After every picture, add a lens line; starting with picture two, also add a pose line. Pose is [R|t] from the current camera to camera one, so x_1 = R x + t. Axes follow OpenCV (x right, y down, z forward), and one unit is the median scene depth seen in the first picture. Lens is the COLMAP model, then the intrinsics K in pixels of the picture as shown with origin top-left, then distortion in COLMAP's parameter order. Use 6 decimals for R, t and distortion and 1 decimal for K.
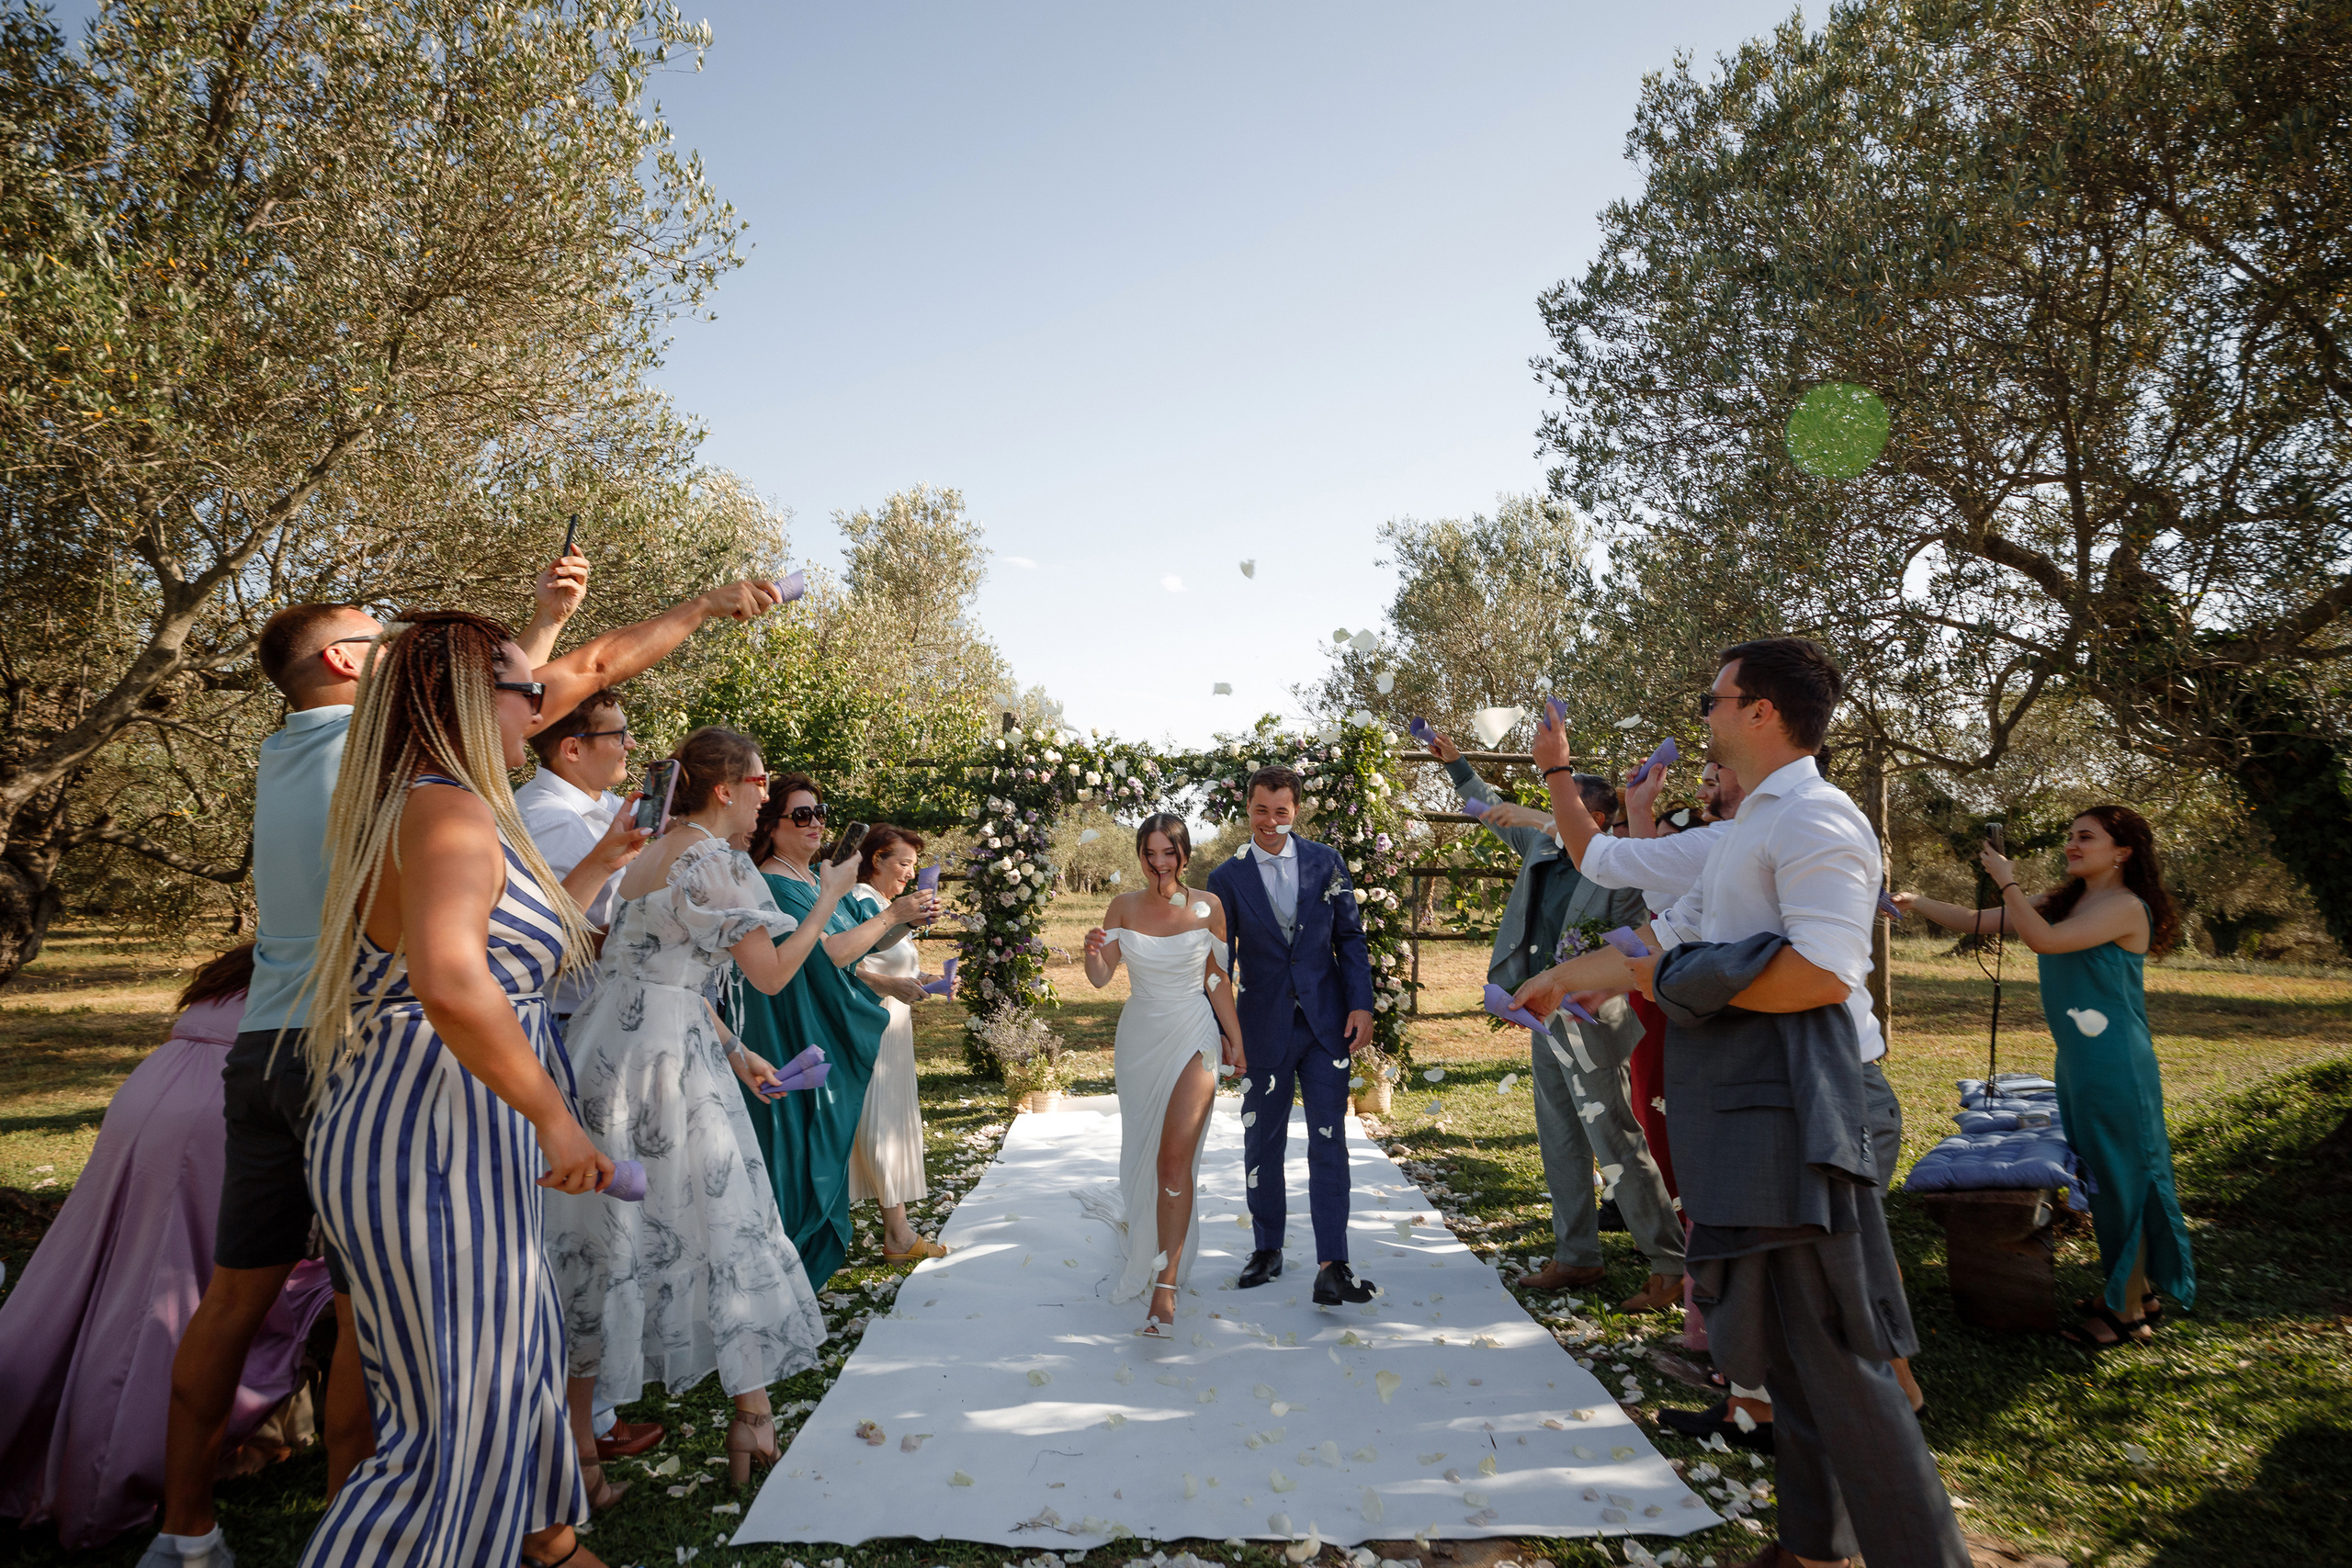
lens RADIAL K [[1321.9, 0, 1160.5], [0, 1321.9, 784.7], [0, 0, 1]] dist [0.003786, 0.000021]
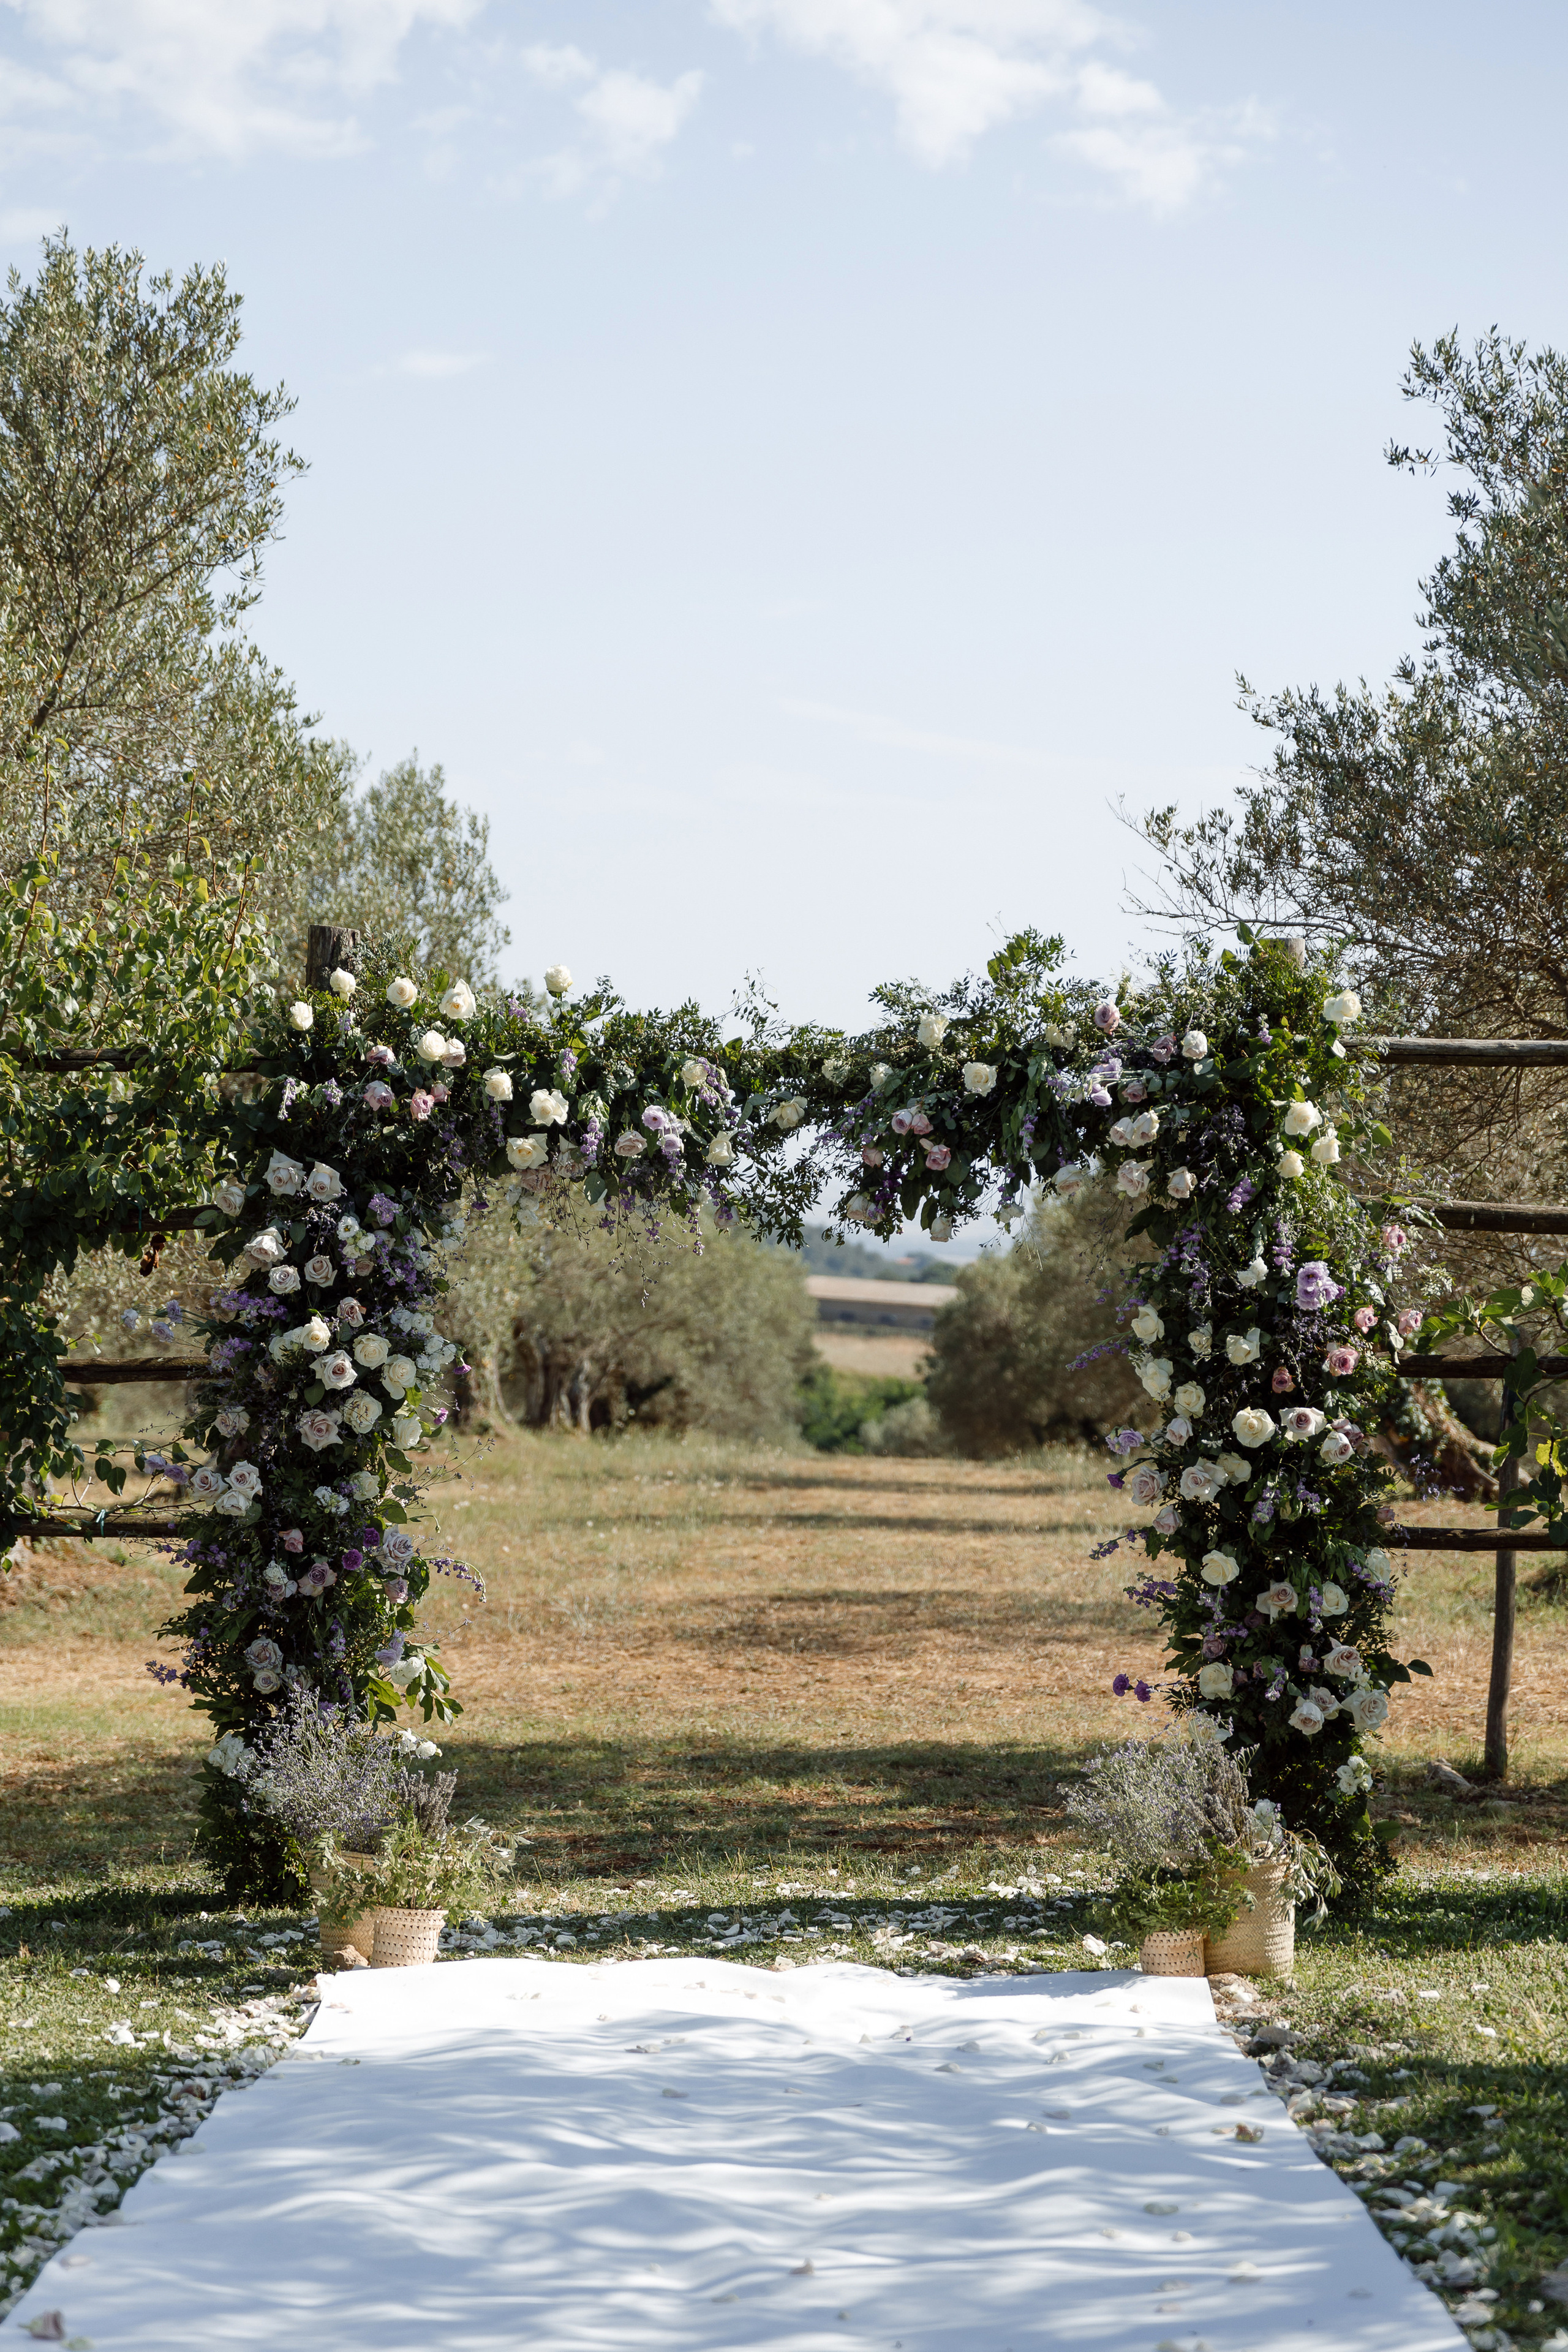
lens RADIAL K [[4667.9, 0, 782.6], [0, 4667.9, 1160.2], [0, 0, 1]] dist [0.010369, 0.000000]
pose [[0.999843, 0.006467, -0.016500, 0.036822], [-0.006071, 0.999694, 0.023963, -0.022052], [0.016650, -0.023859, 0.999577, -0.316015]]
